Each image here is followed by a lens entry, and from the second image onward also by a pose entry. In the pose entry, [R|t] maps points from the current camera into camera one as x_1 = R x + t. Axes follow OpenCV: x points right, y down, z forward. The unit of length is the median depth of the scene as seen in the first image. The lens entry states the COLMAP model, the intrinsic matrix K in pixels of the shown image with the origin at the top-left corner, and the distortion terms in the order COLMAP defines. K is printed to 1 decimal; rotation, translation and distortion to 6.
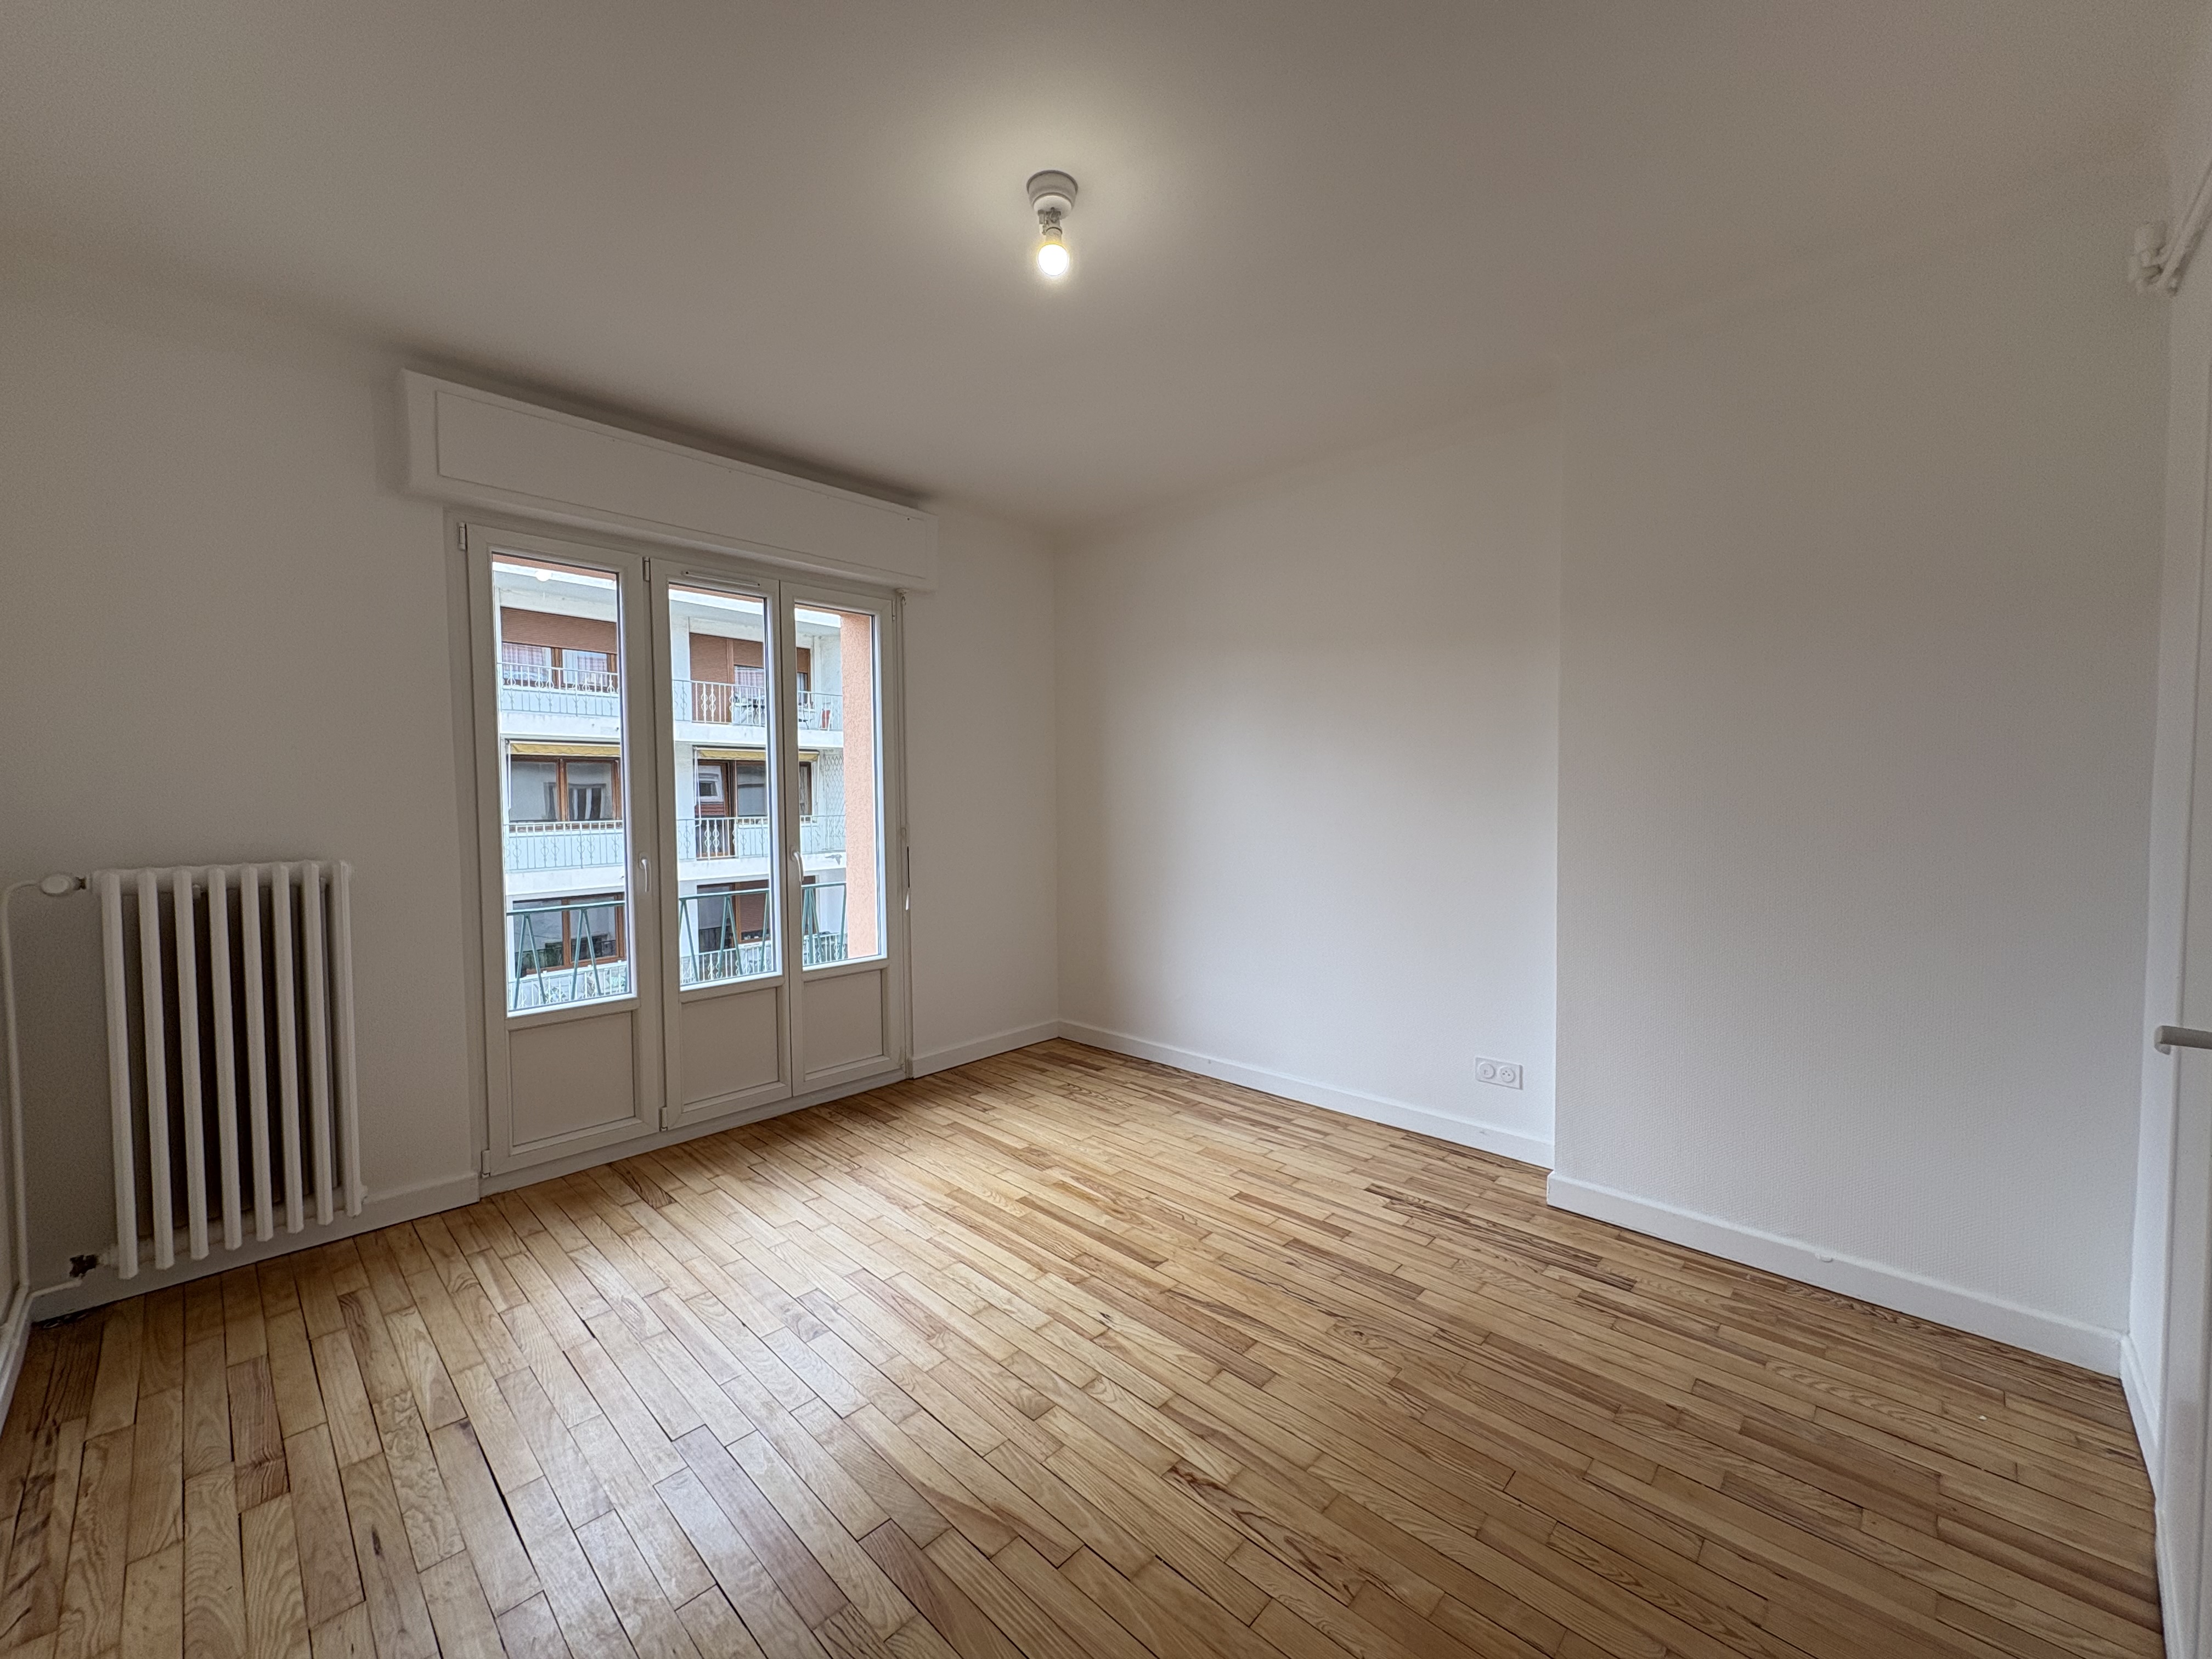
lens RADIAL K [[890.1, 0, 1109.2], [0, 890.1, 841.2], [0, 0, 1]] dist [0.003870, 0.000205]
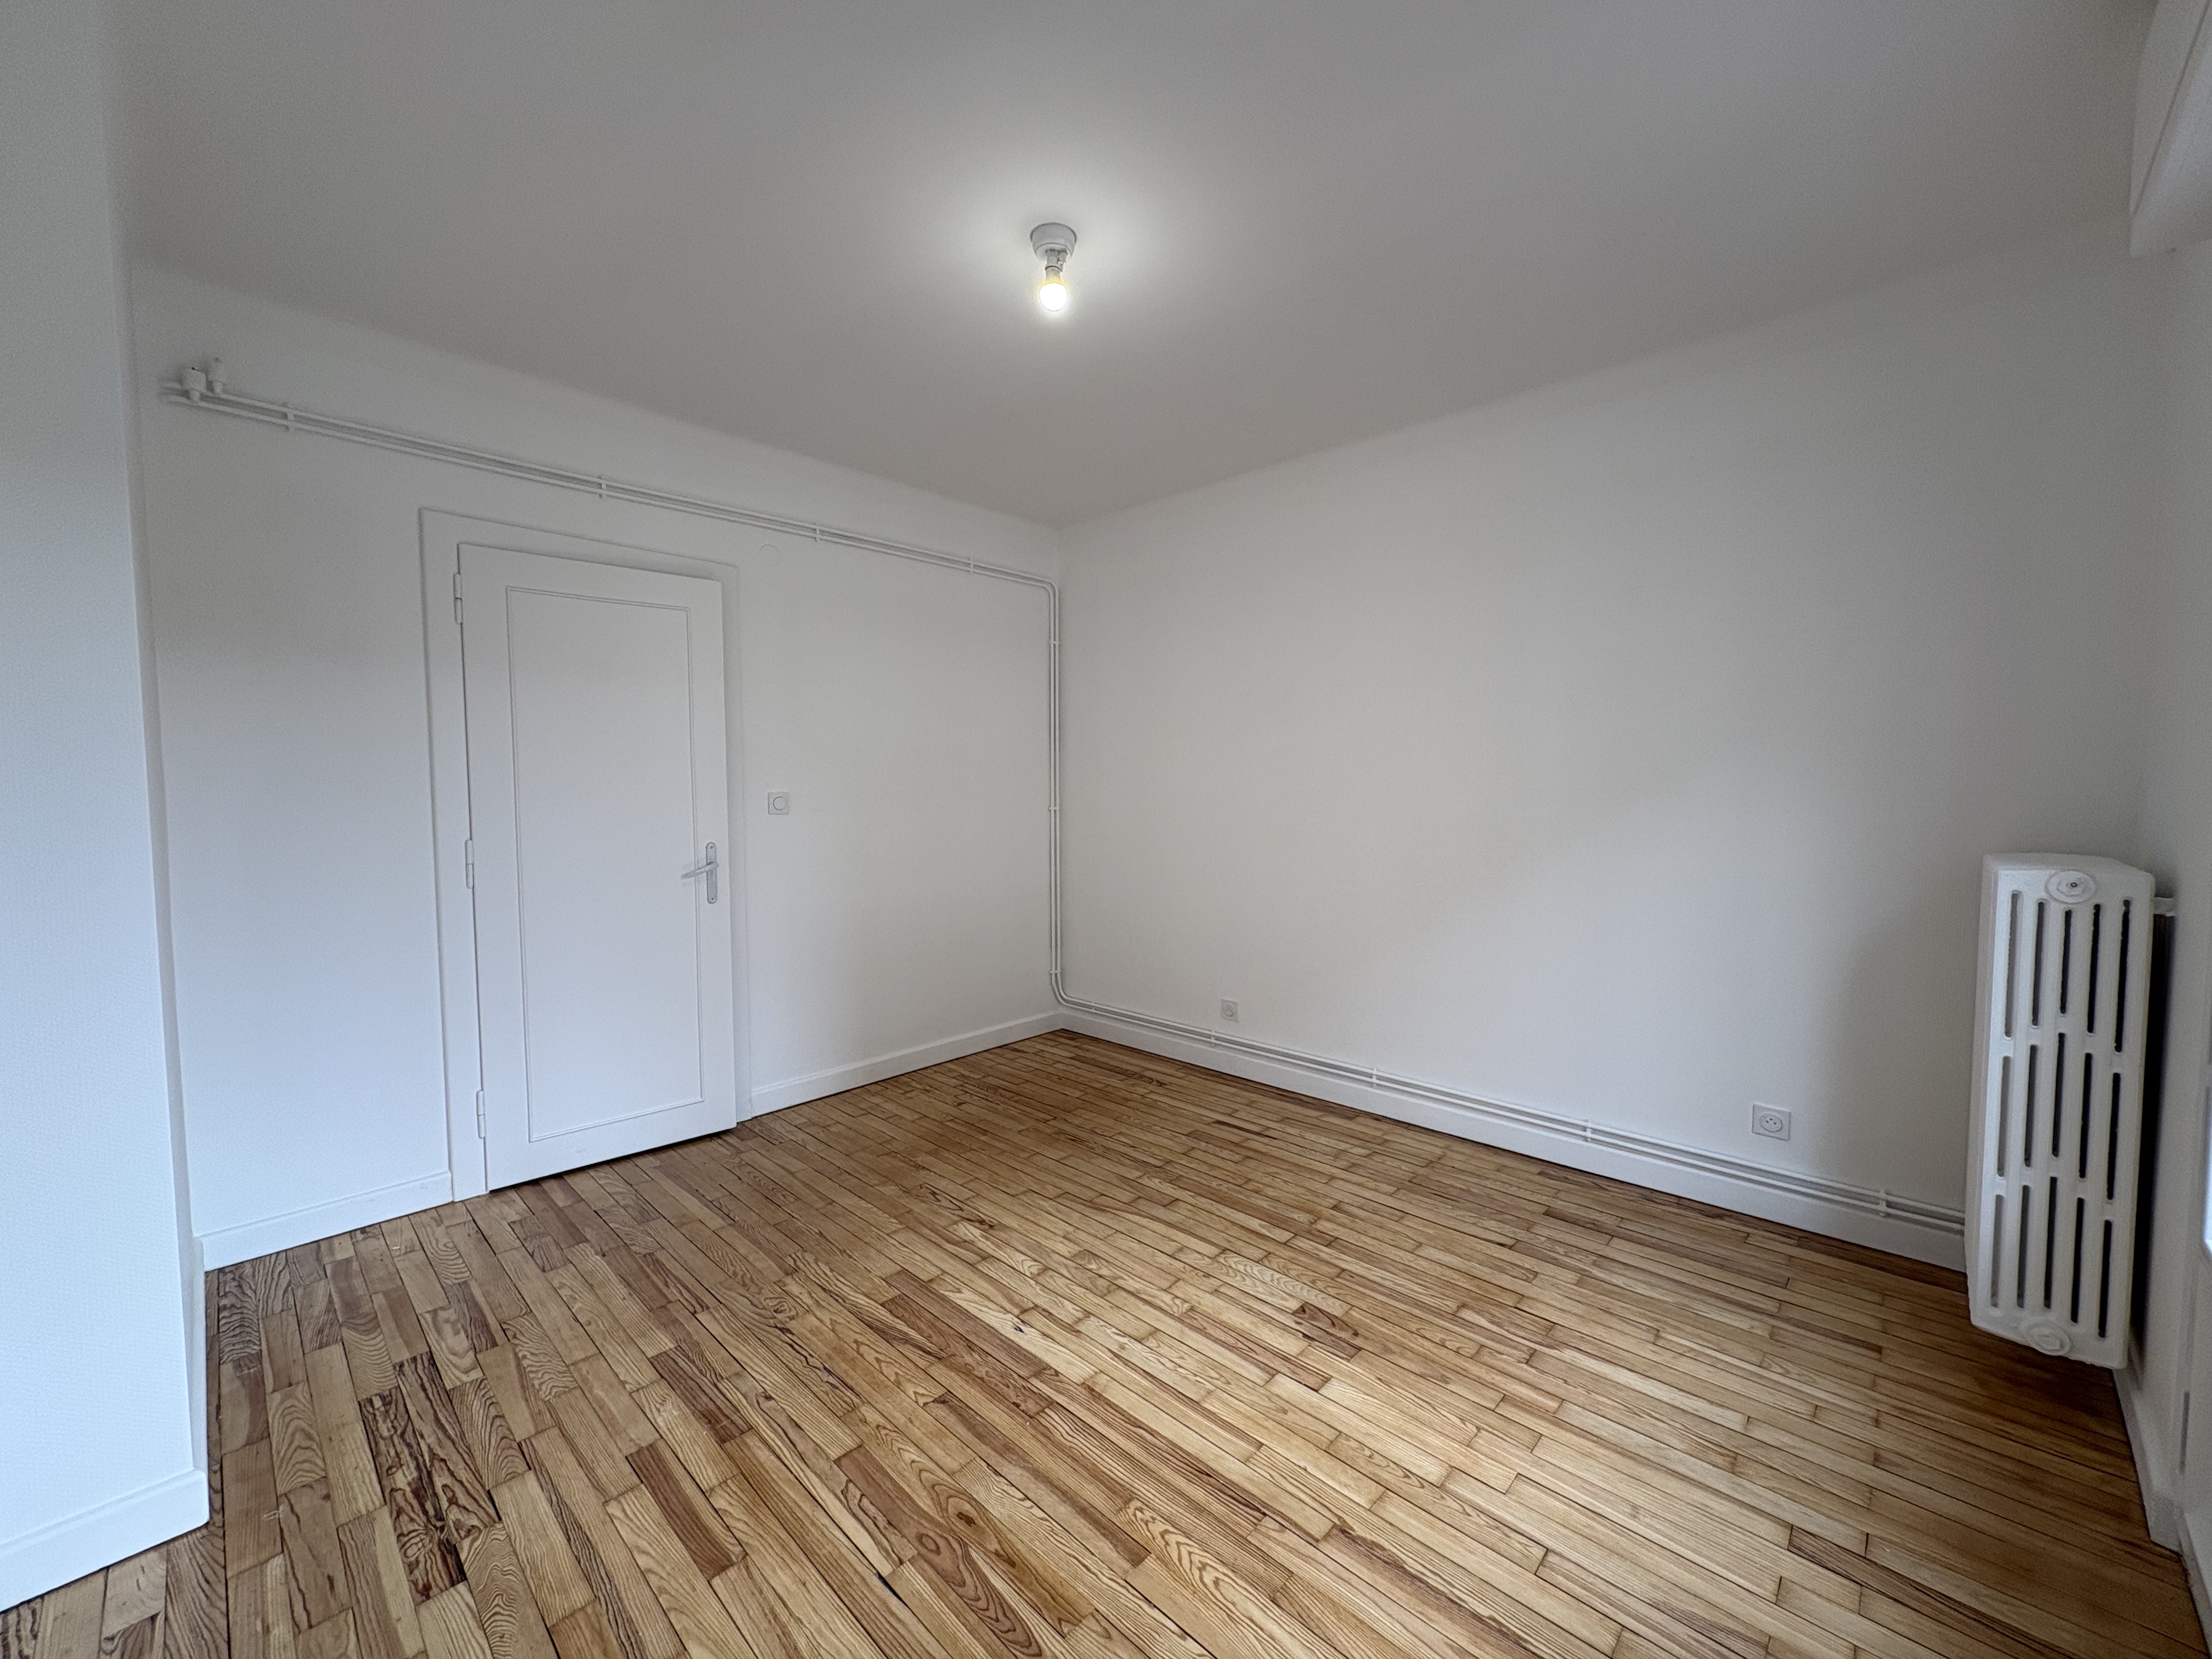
lens RADIAL K [[890.1, 0, 1105.2], [0, 890.1, 825.8], [0, 0, 1]] dist [0.003870, 0.000205]
pose [[-0.999868, 0.012419, 0.010521, -0.112151], [0.013419, 0.994787, 0.101089, -0.103976], [-0.009210, 0.101217, -0.994822, 1.865661]]
